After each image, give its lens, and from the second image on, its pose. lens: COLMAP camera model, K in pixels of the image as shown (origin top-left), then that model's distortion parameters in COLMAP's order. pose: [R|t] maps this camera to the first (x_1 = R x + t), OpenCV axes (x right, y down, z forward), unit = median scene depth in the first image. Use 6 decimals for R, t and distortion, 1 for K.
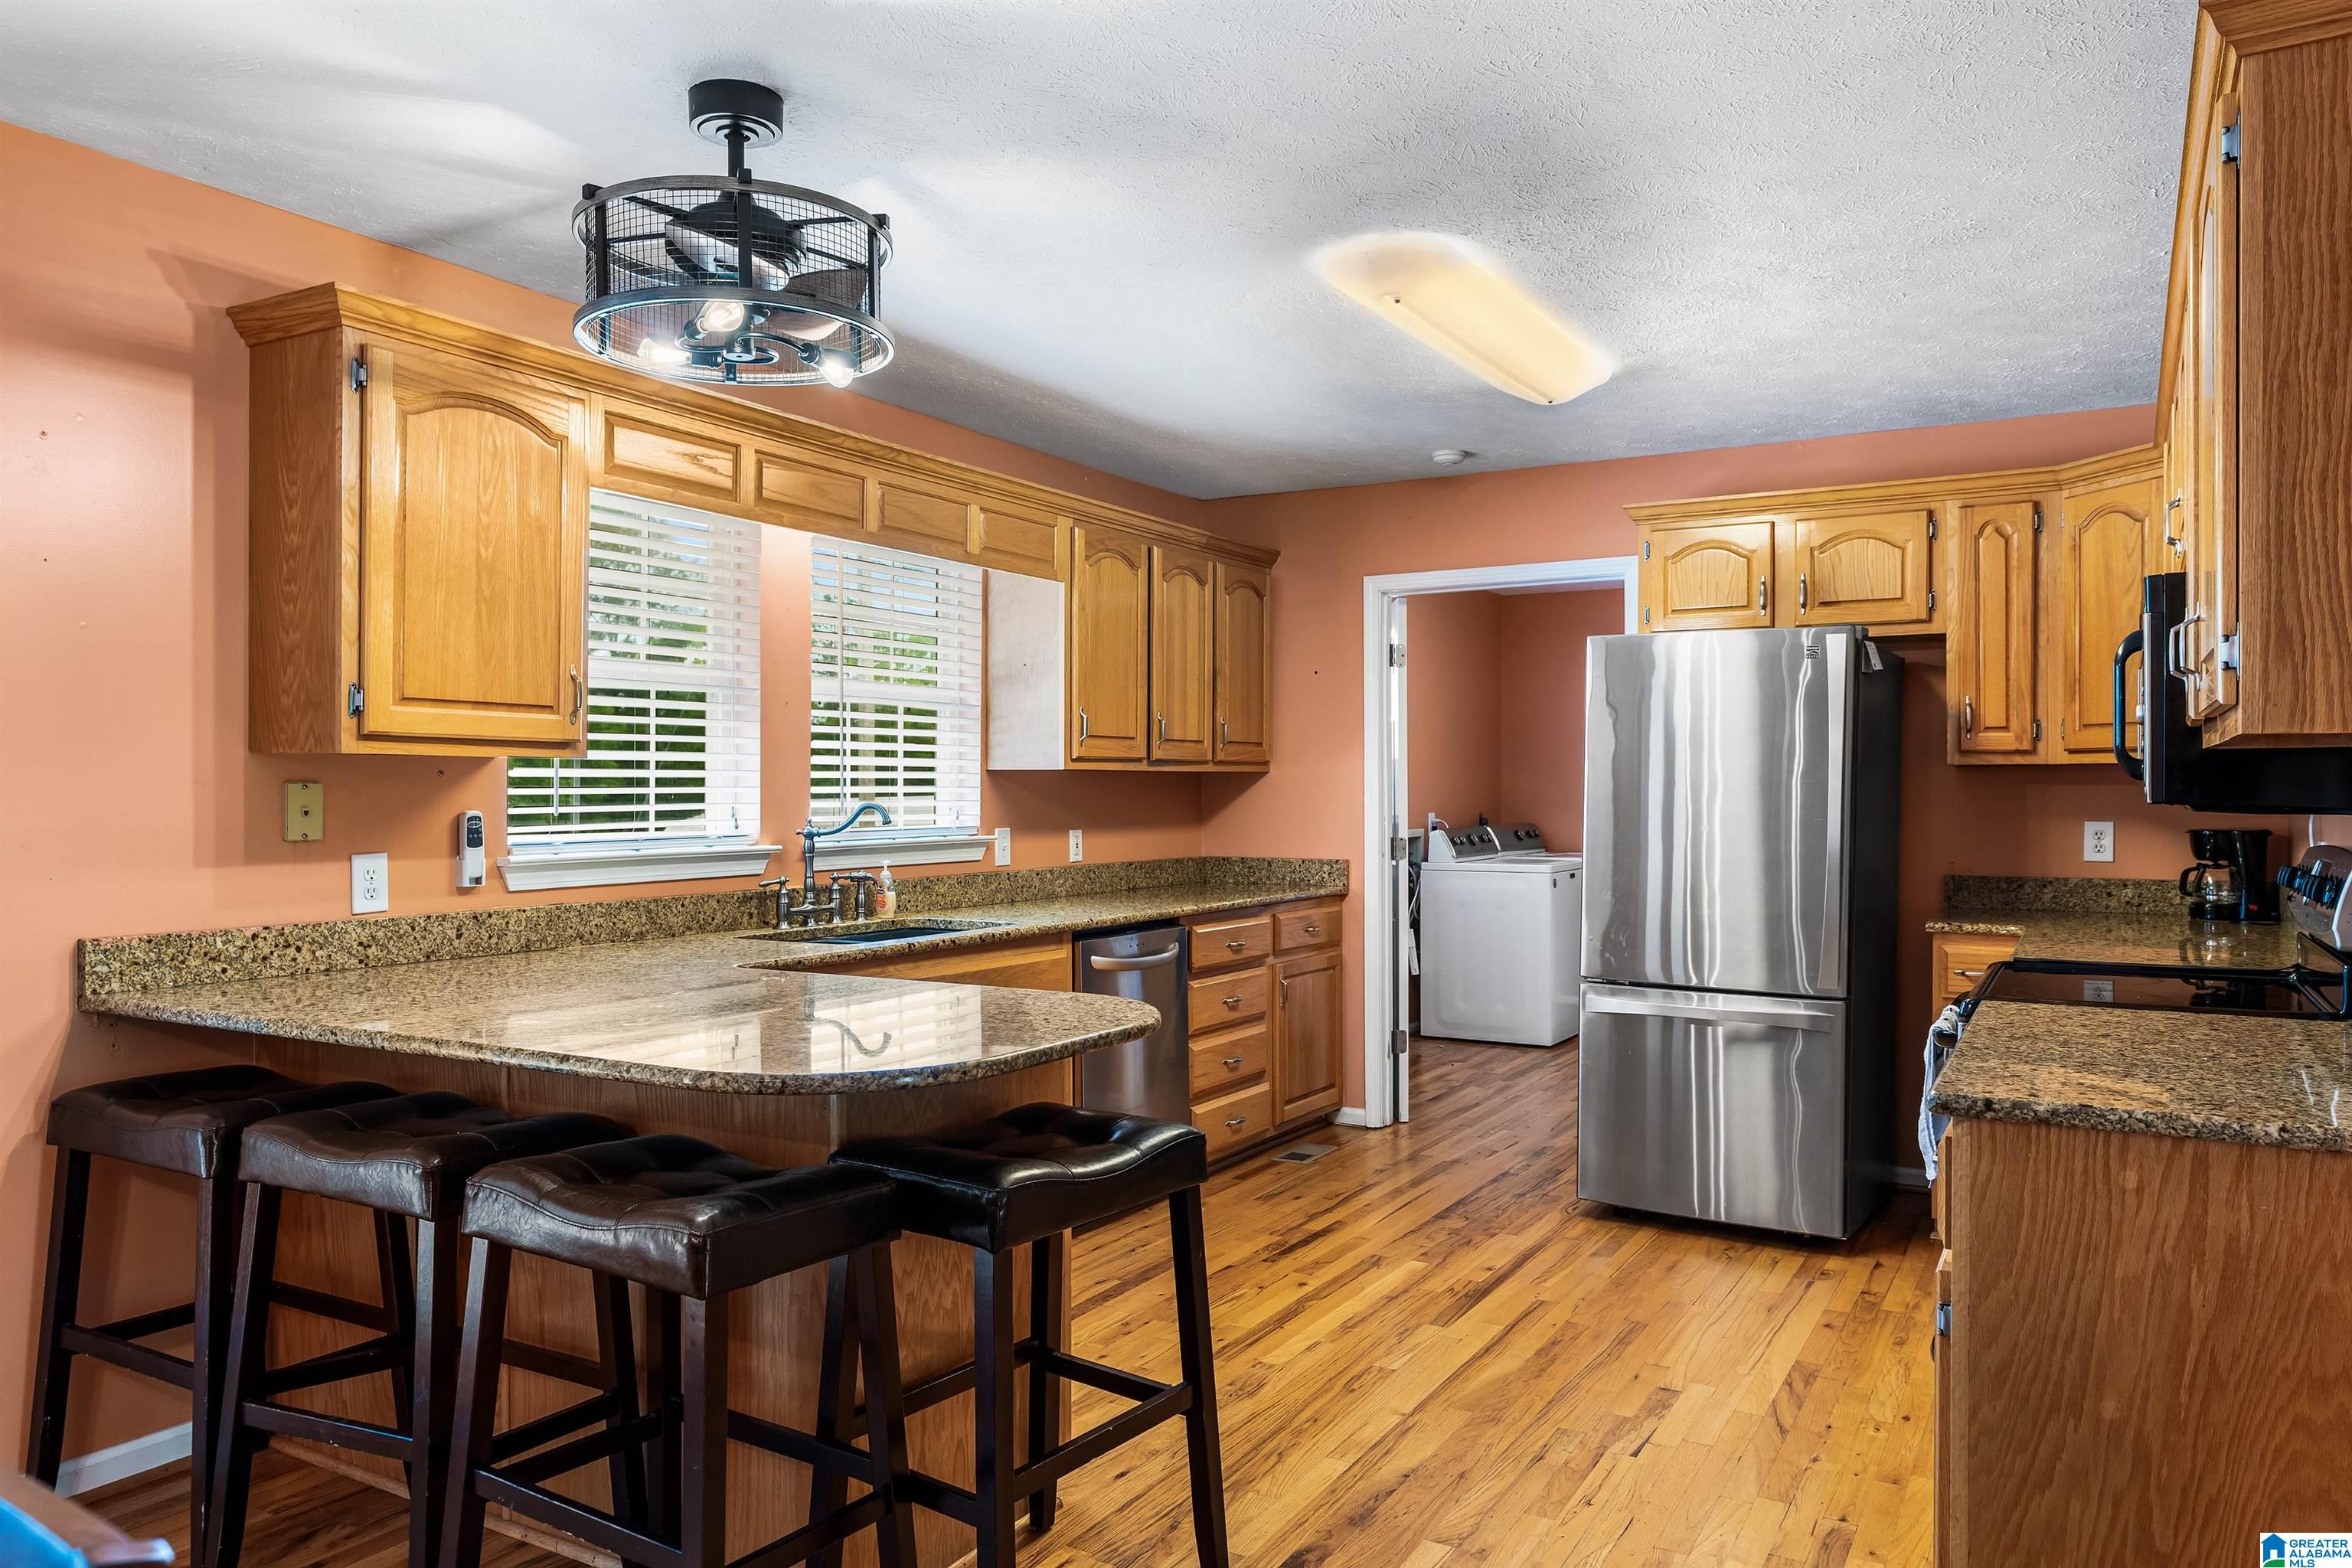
lens RADIAL K [[1605.8, 0, 1181.0], [0, 1605.8, 791.3], [0, 0, 1]] dist [0.001905, 0.000731]
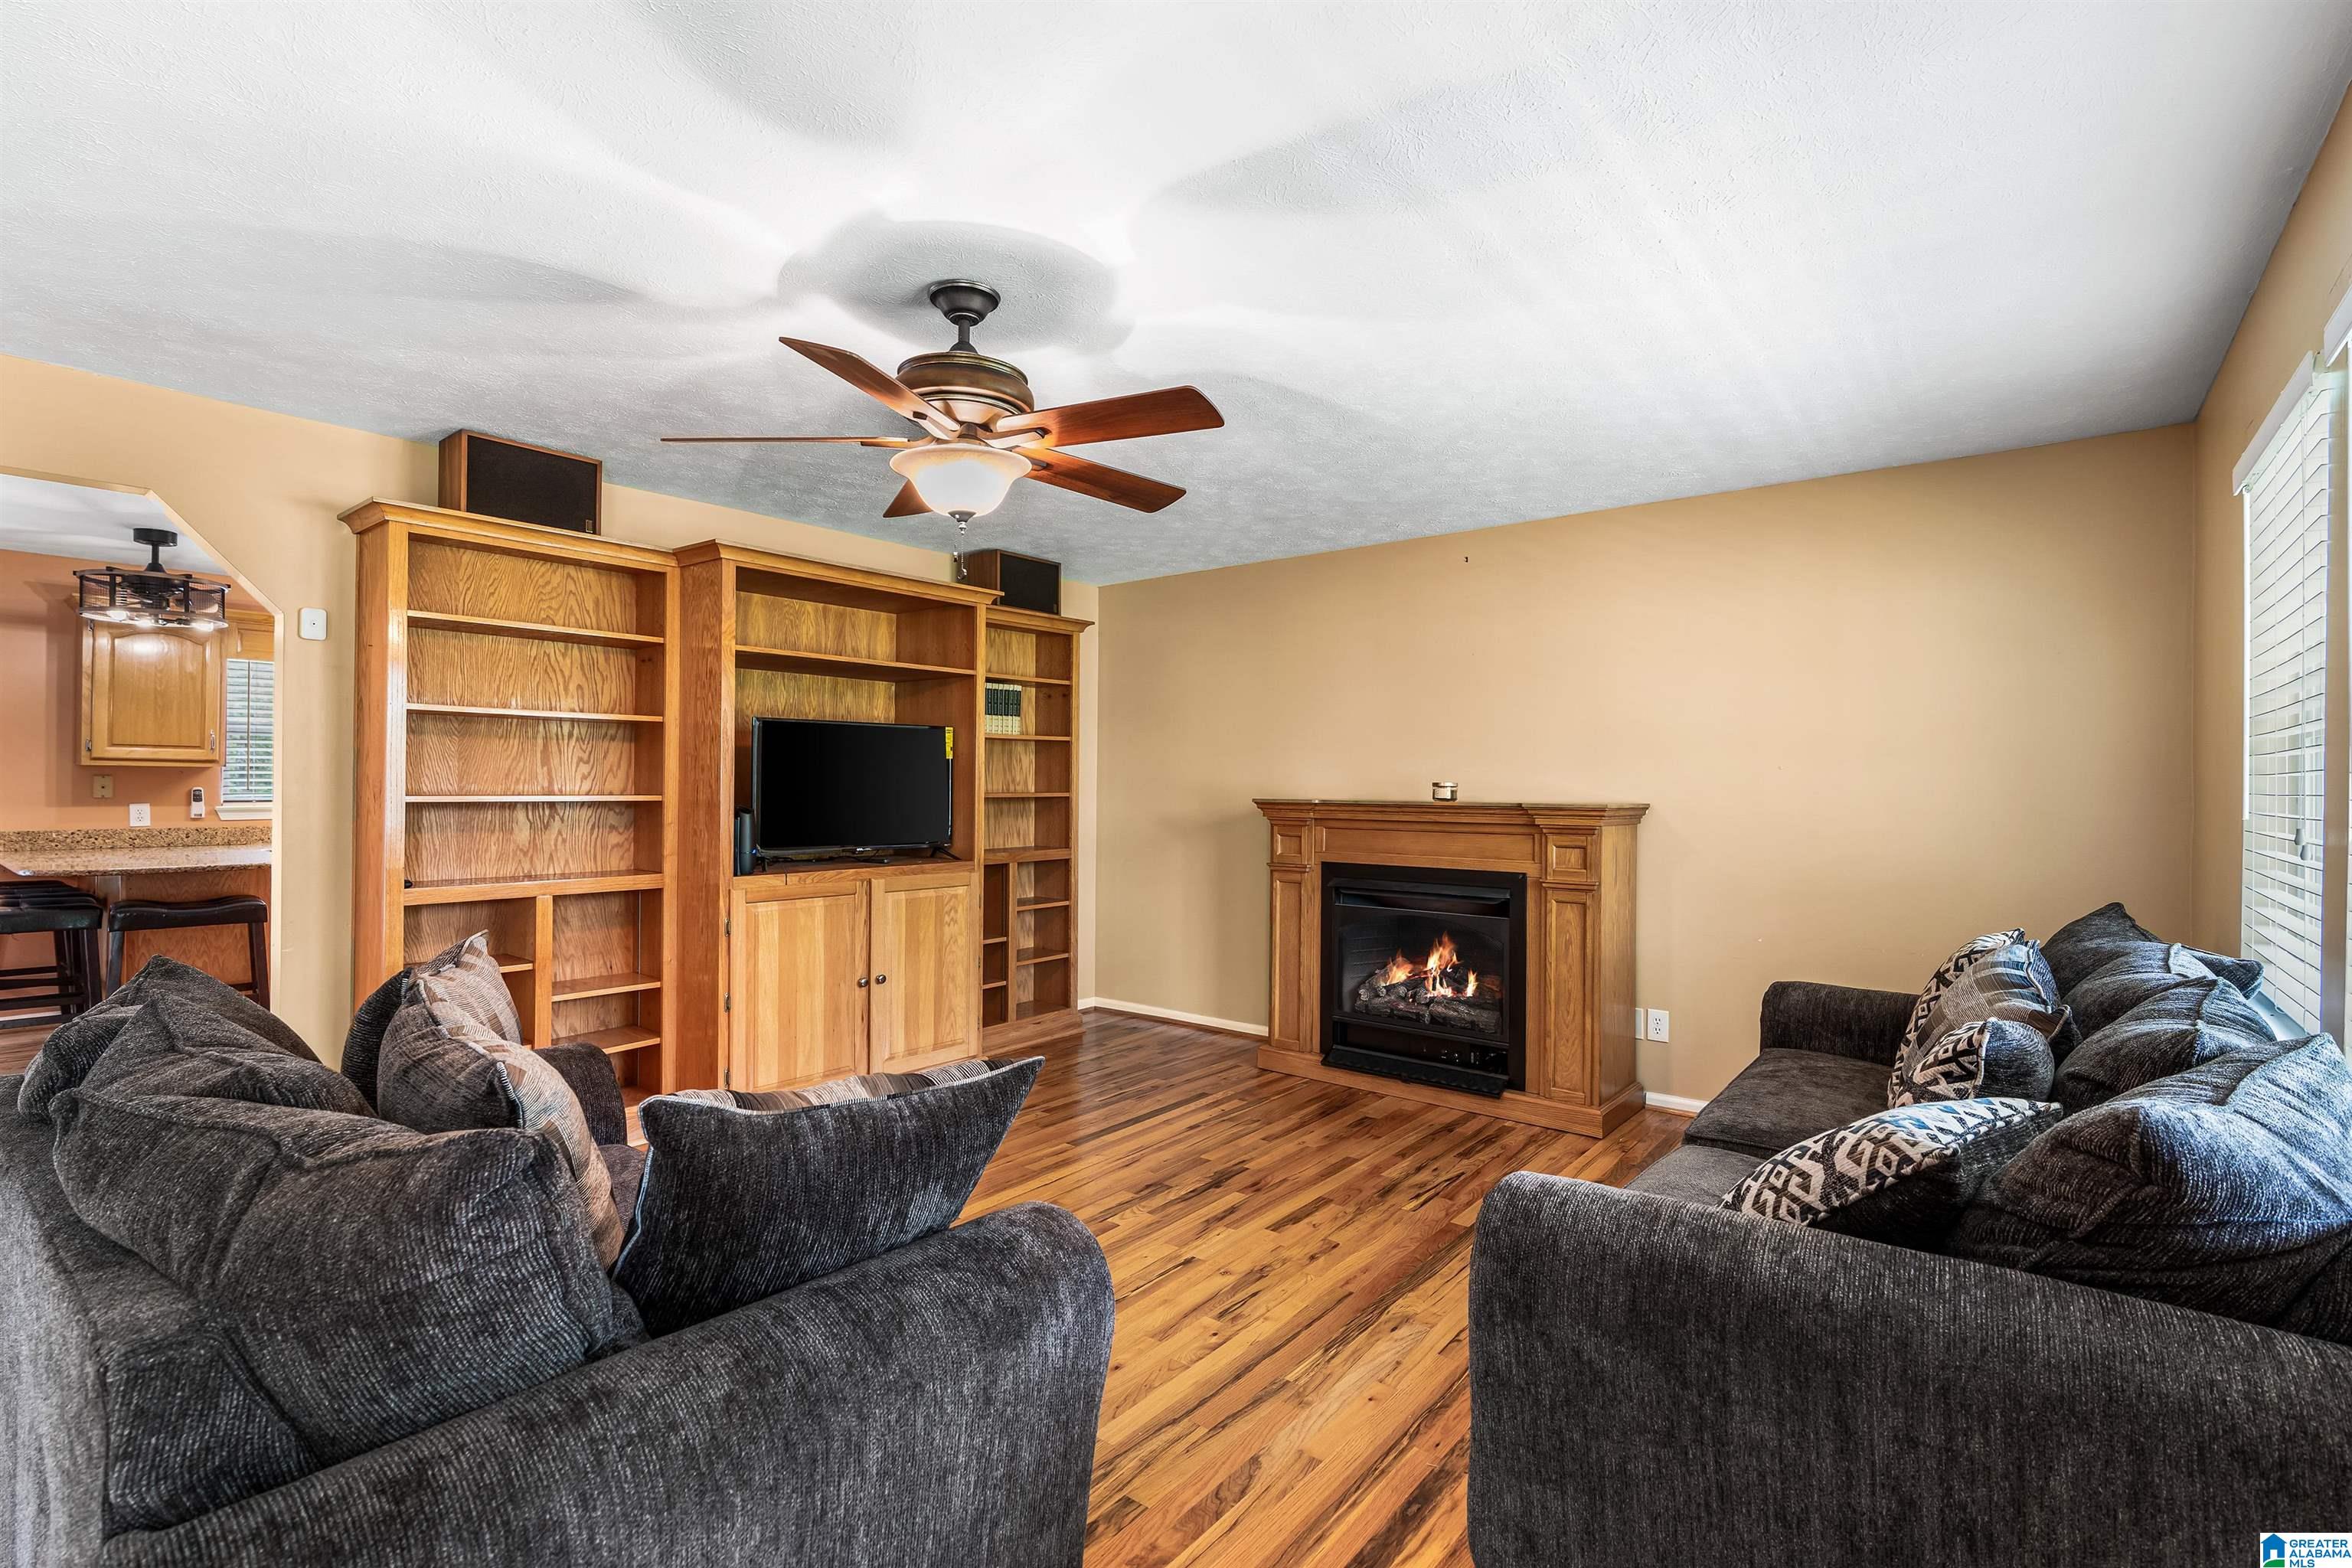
lens RADIAL K [[1070.5, 0, 1177.8], [0, 1070.5, 779.1], [0, 0, 1]] dist [-0.005183, -0.000253]
pose [[0.989157, 0.004427, -0.146793, 1.411226], [-0.005293, 0.999971, -0.005512, 0.000051], [0.146764, 0.006229, 0.989152, -0.454109]]
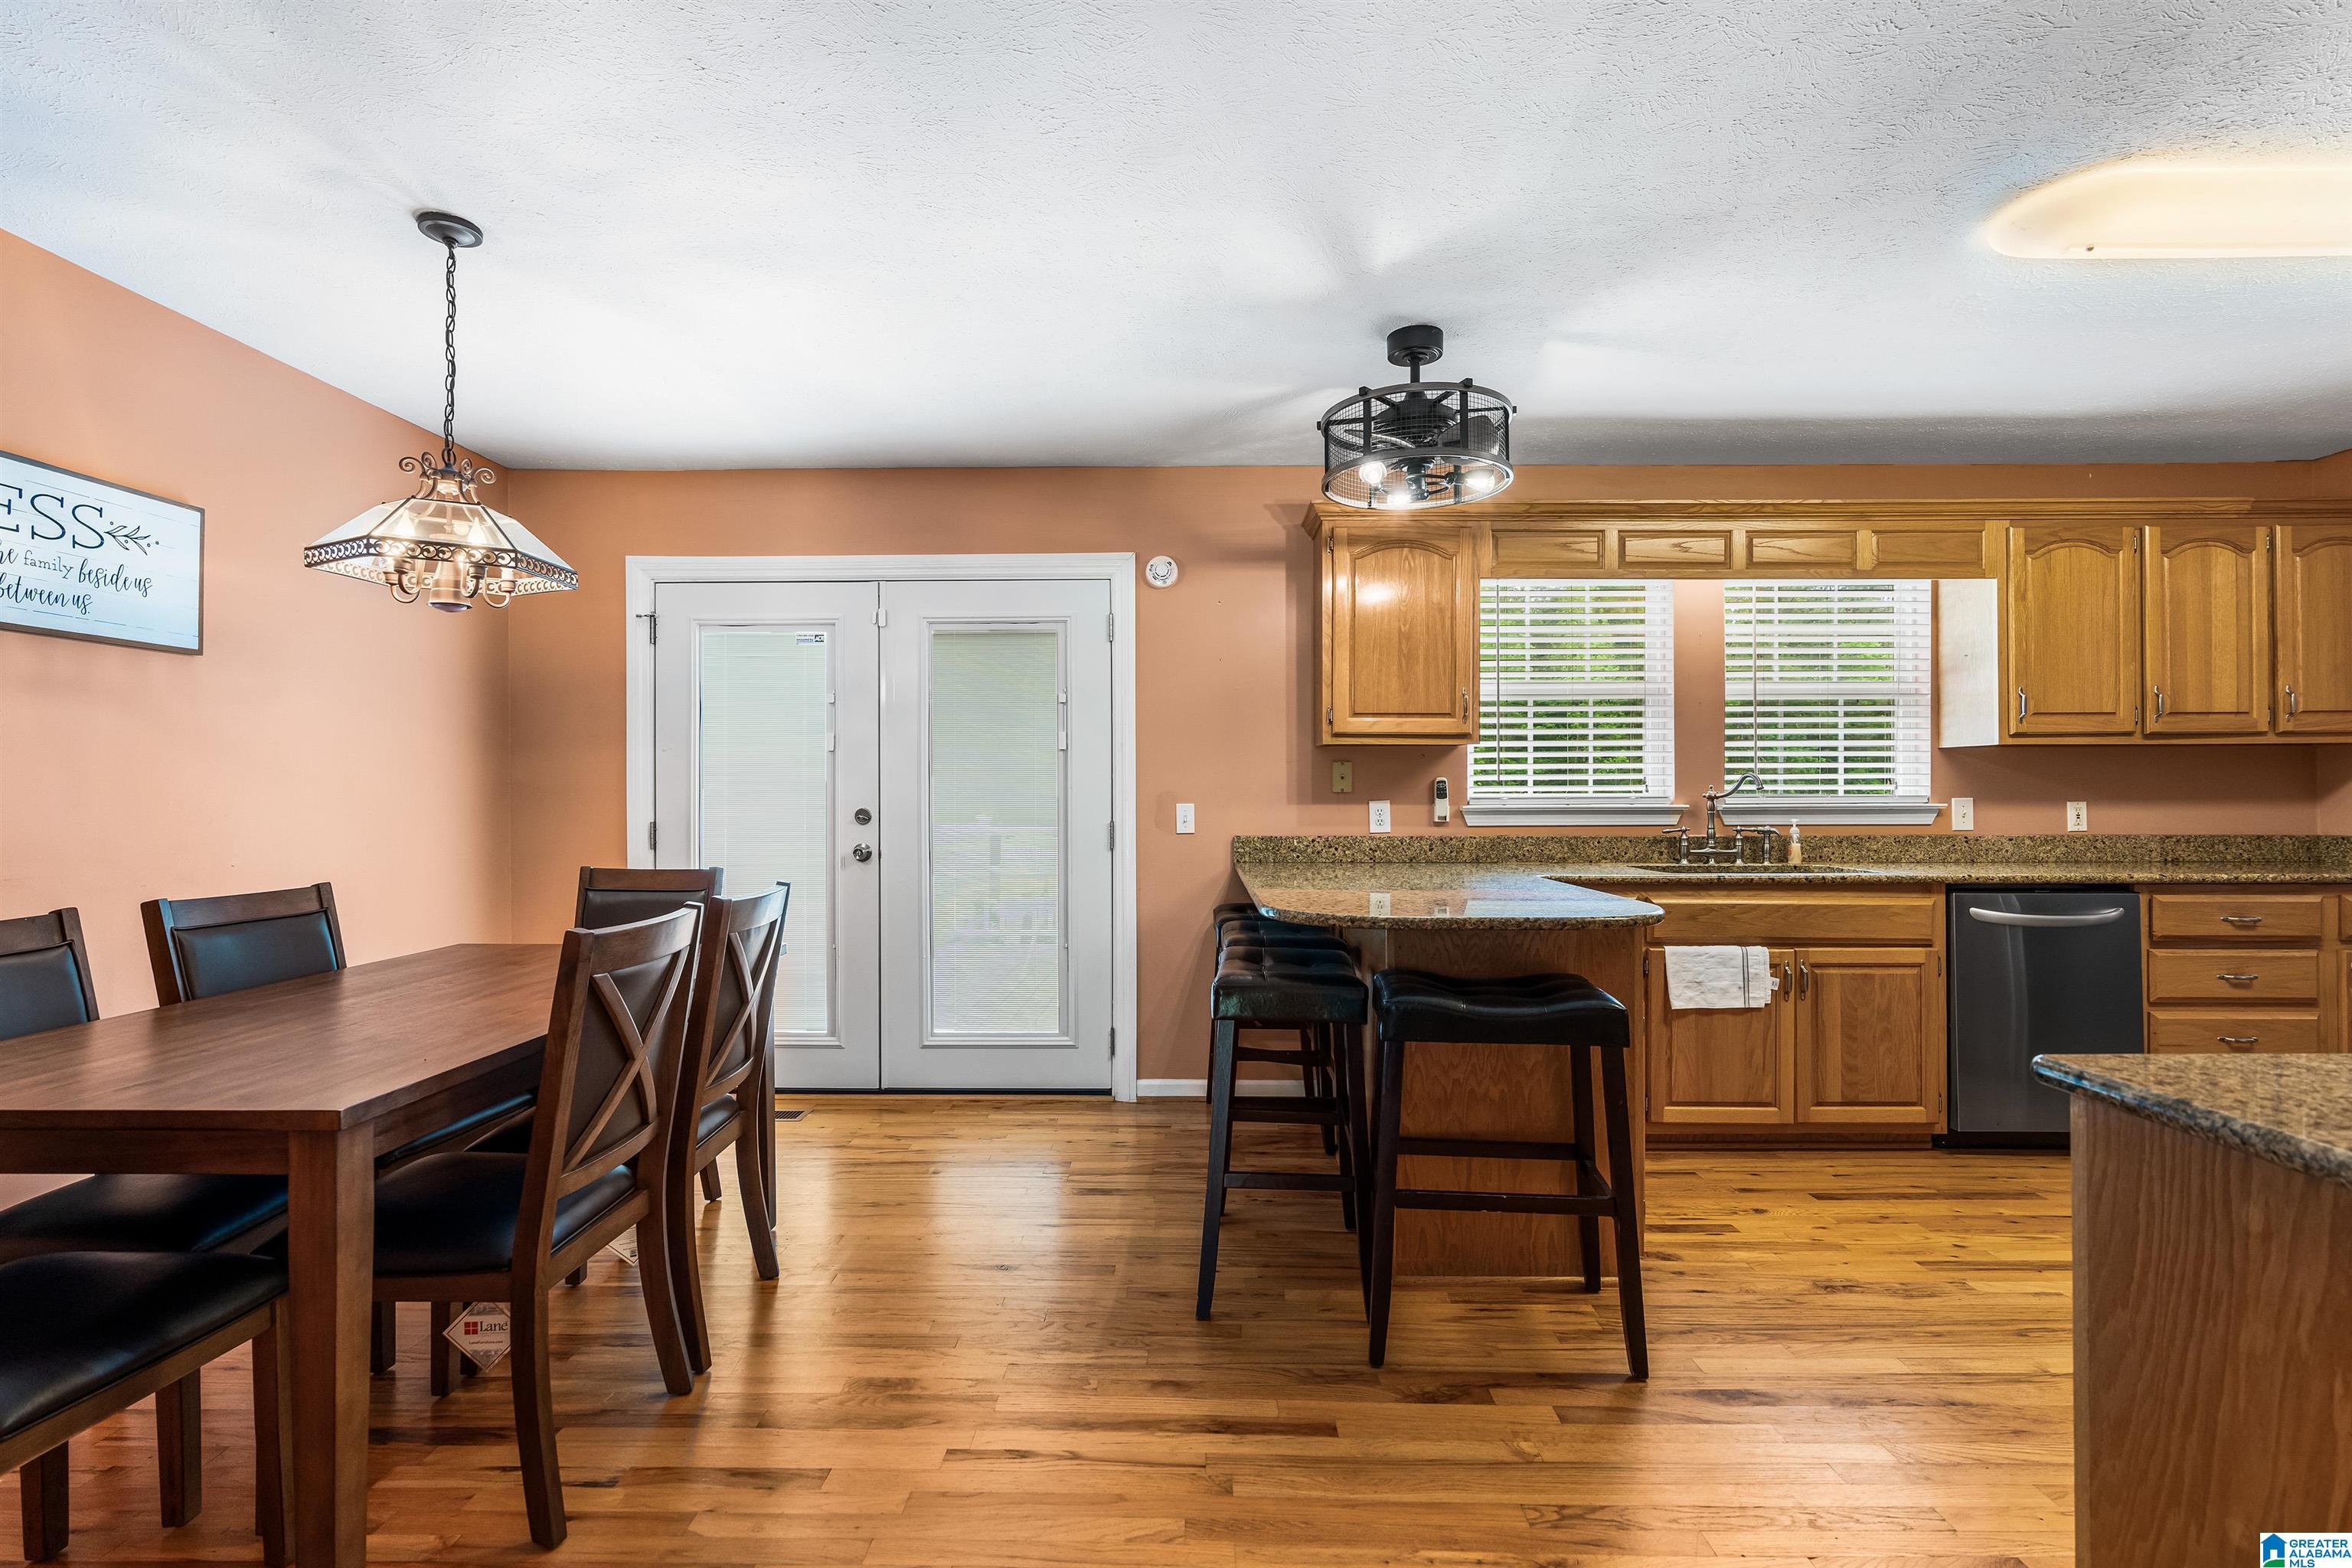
lens RADIAL K [[1070.5, 0, 1177.8], [0, 1070.5, 779.1], [0, 0, 1]] dist [-0.005183, -0.000253]
pose [[0.491109, -0.011813, -0.871018, 0.446558], [0.000325, 0.999910, -0.013378, 0.030838], [0.871098, 0.006287, 0.491069, 0.204379]]
